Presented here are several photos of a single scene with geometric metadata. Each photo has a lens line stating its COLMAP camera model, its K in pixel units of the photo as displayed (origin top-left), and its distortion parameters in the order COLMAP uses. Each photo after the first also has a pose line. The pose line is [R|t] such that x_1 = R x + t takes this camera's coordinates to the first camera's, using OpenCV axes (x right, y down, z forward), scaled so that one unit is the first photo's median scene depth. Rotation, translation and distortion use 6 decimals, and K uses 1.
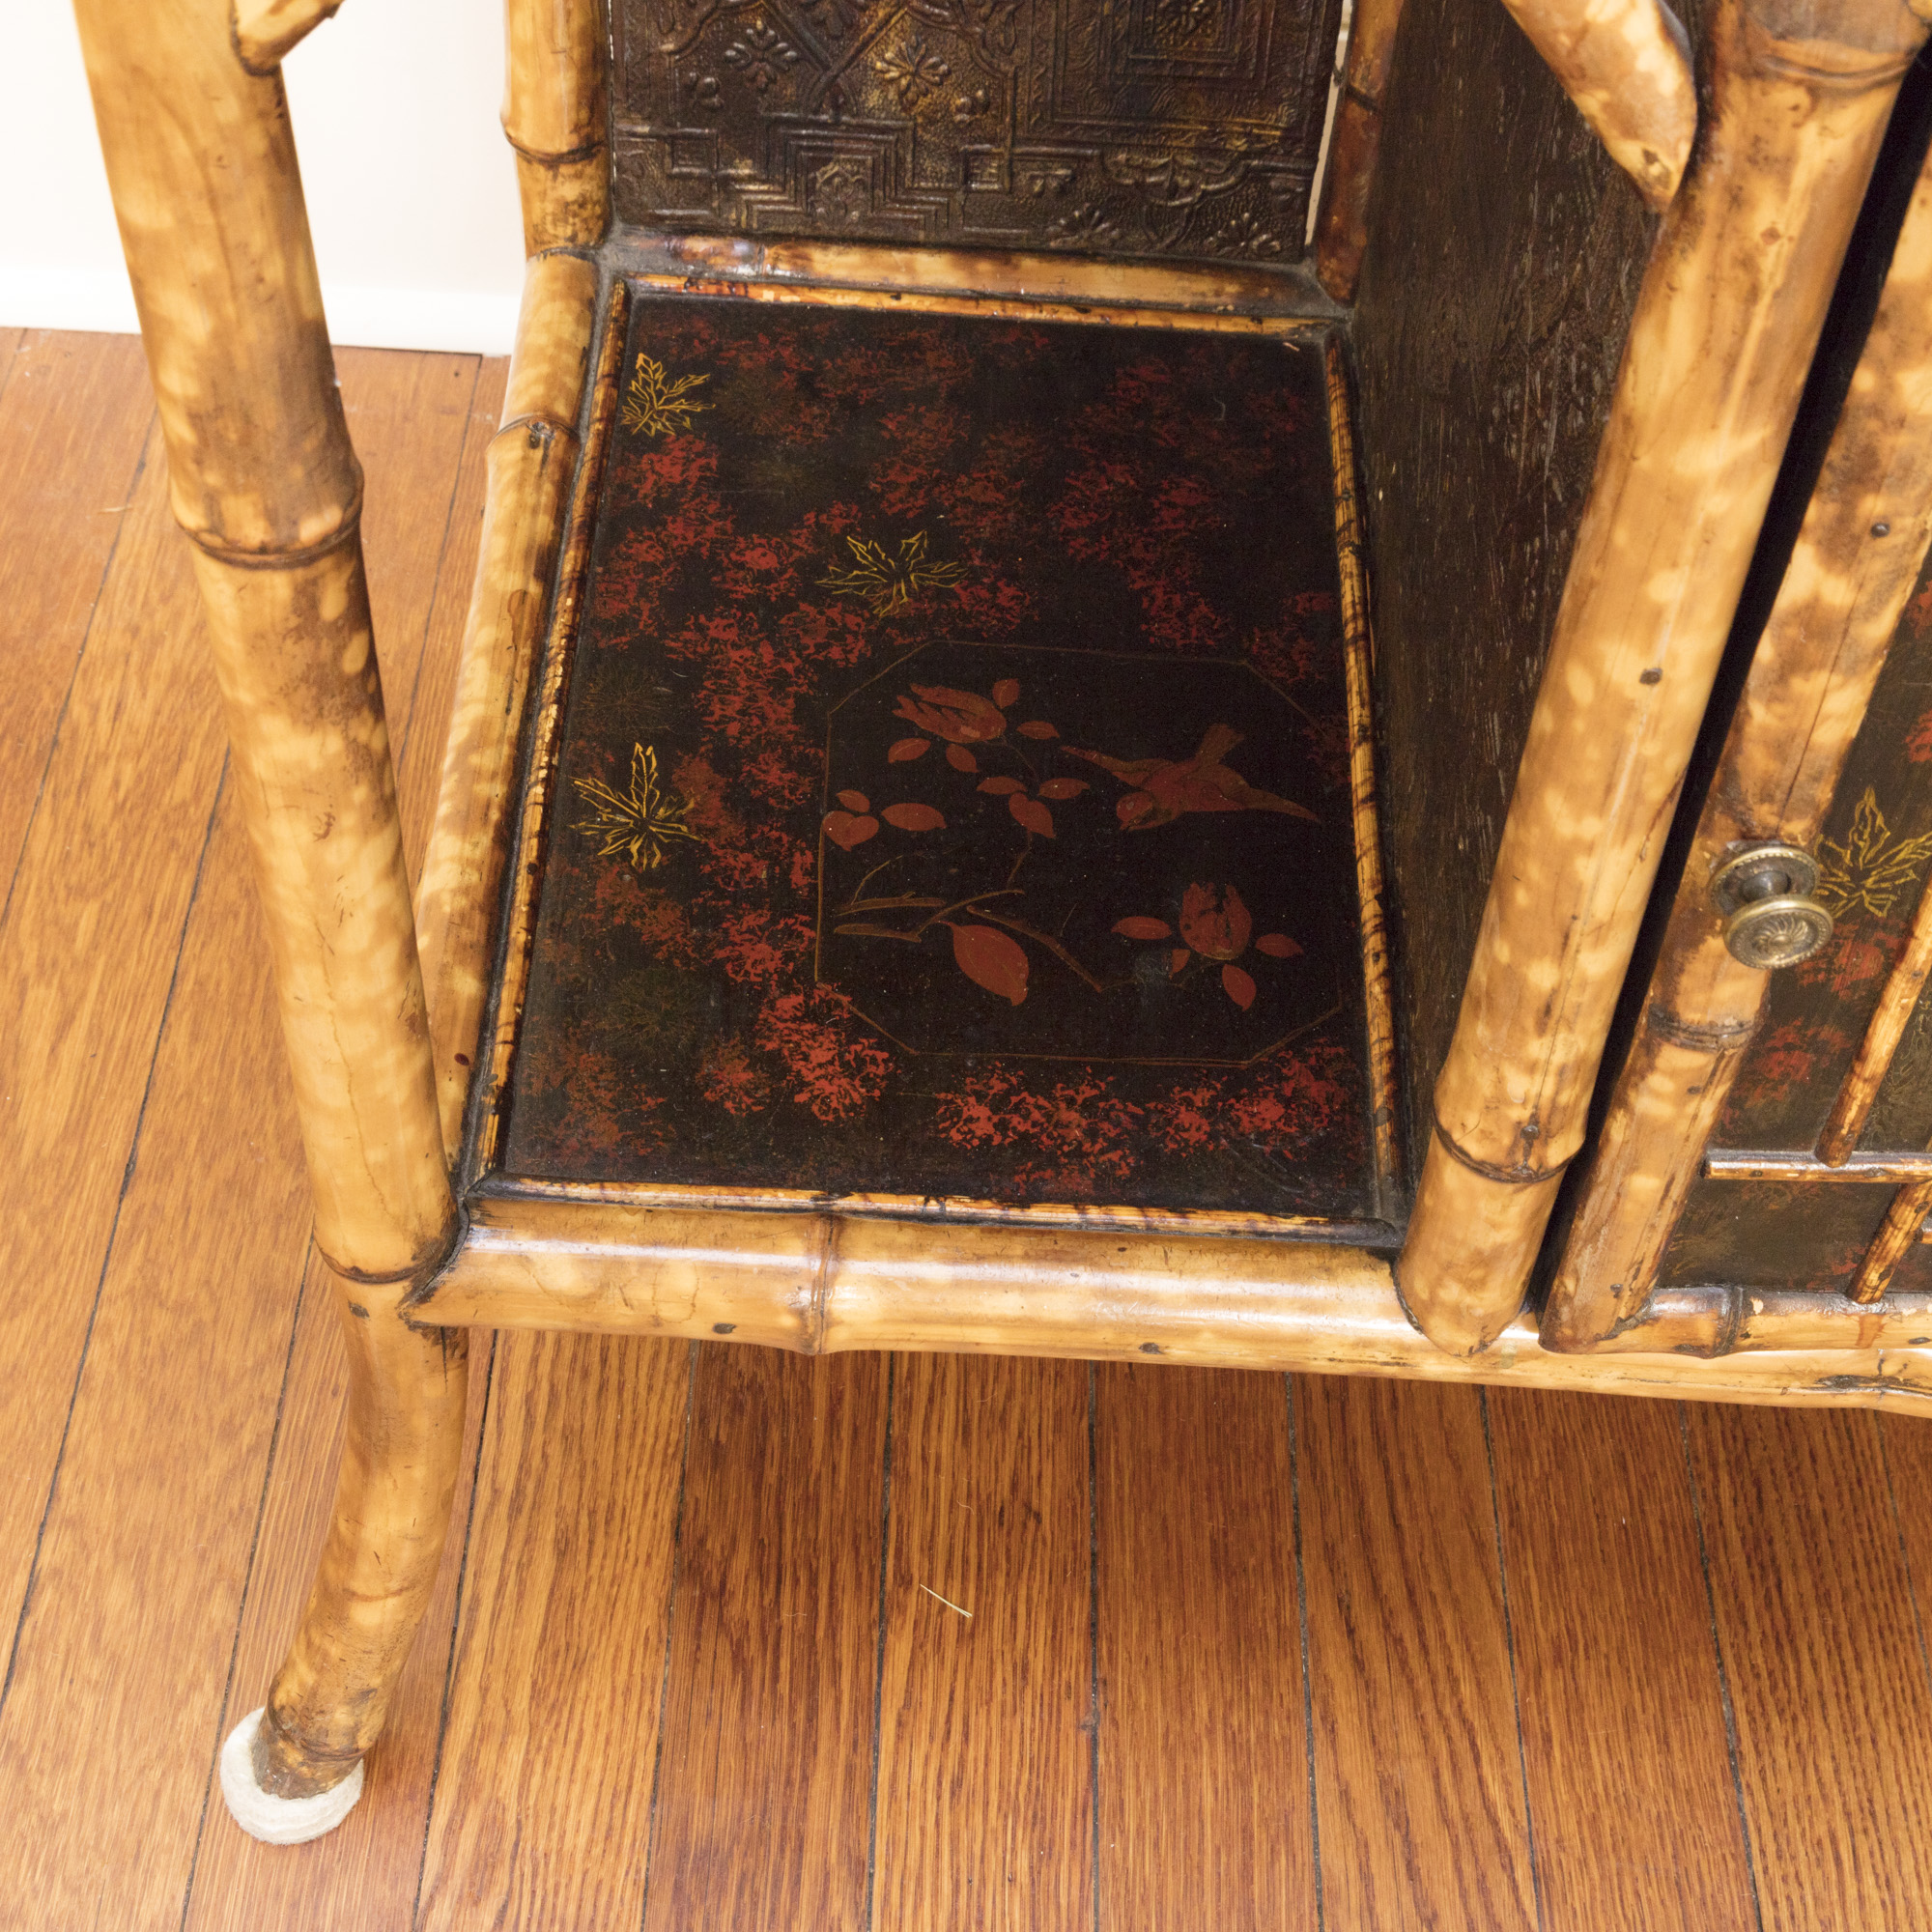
lens RADIAL K [[3096.4, 0, 987.1], [0, 3096.4, 895.2], [0, 0, 1]] dist [0.003750, 0.000000]
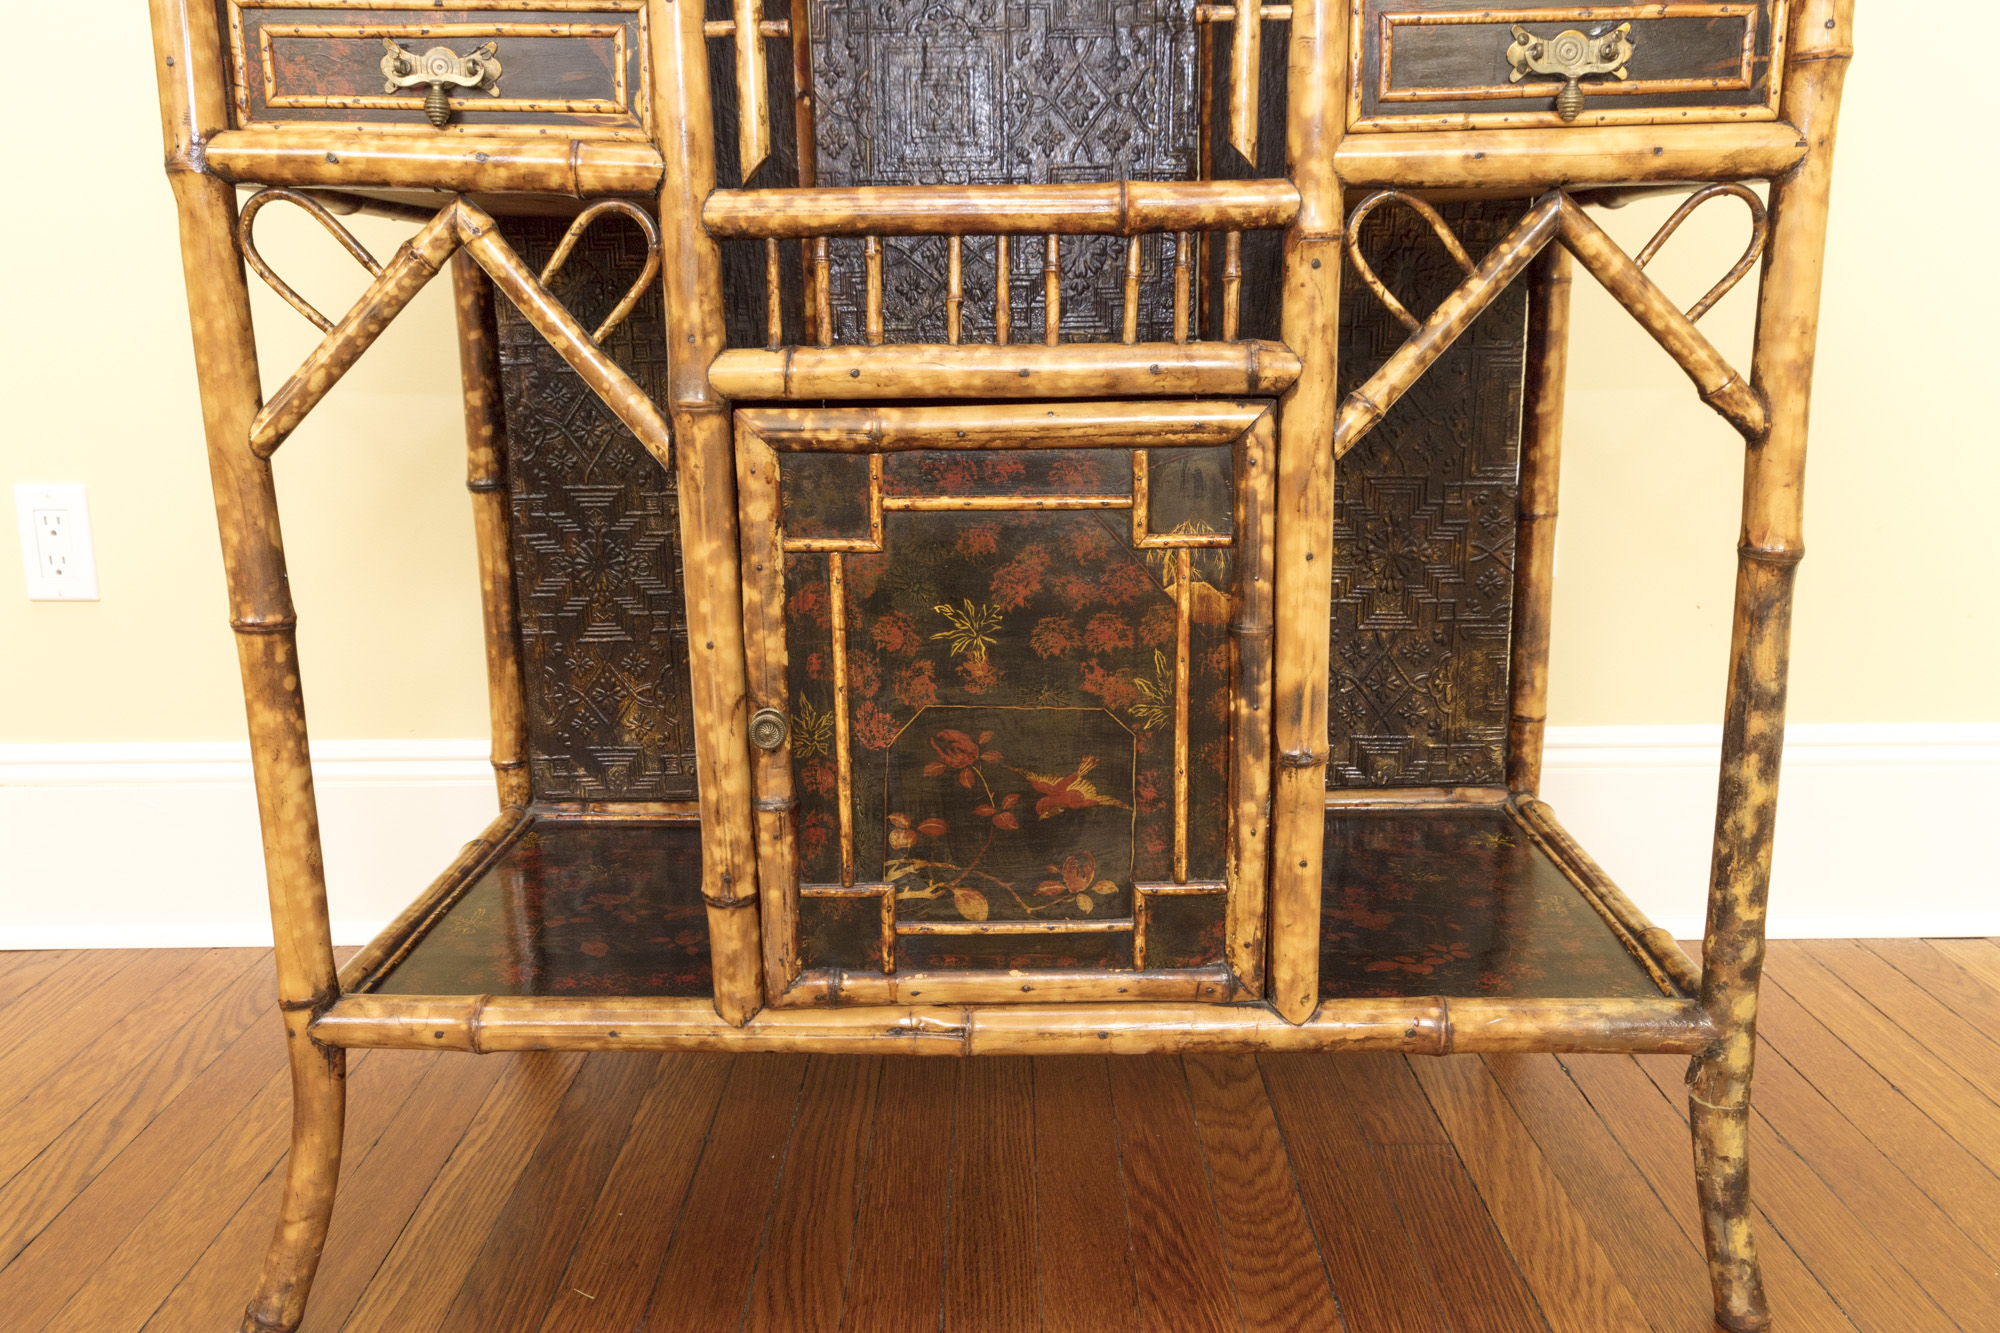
lens RADIAL K [[1559.3, 0, 992.7], [0, 1559.3, 658.4], [0, 0, 1]] dist [0.013618, -0.015594]
pose [[0.997668, -0.068015, -0.005653, 0.378058], [0.051760, 0.808017, -0.586881, 0.644213], [0.044484, 0.585220, 0.809653, -0.161516]]
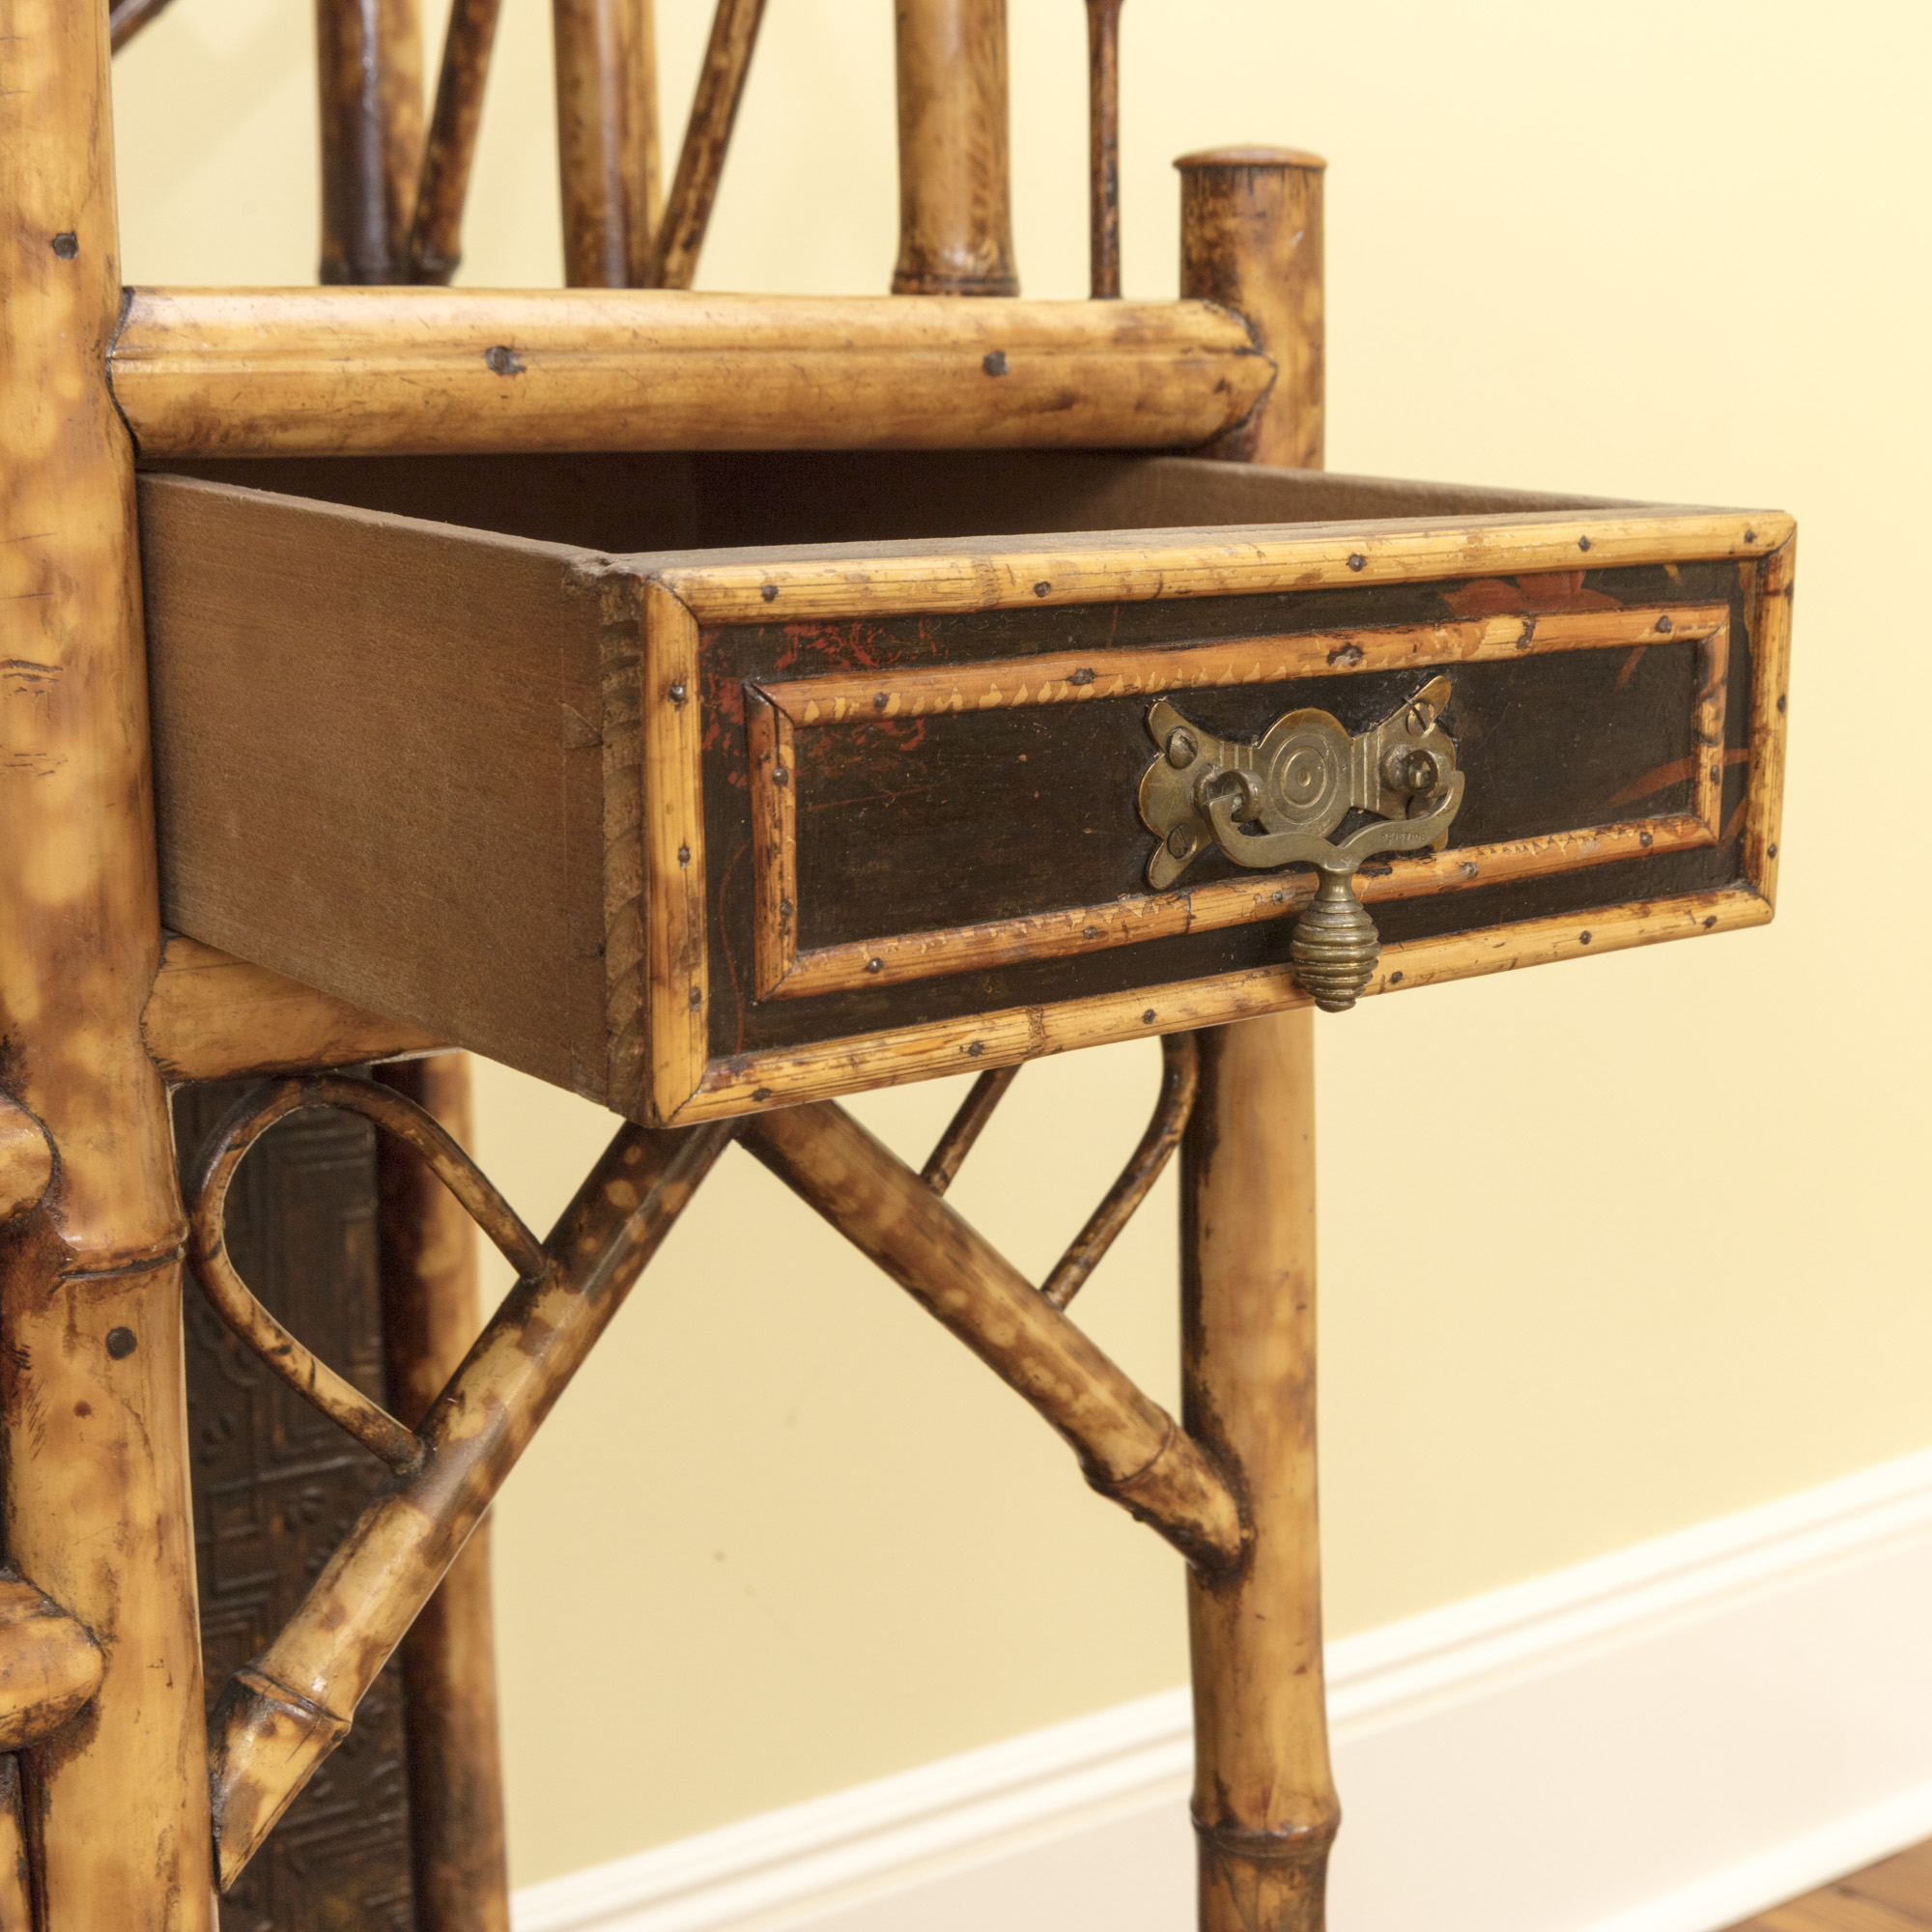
lens RADIAL K [[3411.3, 0, 1211.5], [0, 3411.3, 955.3], [0, 0, 1]] dist [0.000063, 0.000000]
pose [[0.752136, -0.159921, 0.639310, 0.331859], [0.526158, 0.729844, -0.436447, 0.180044], [-0.396800, 0.664645, 0.633085, -0.051628]]
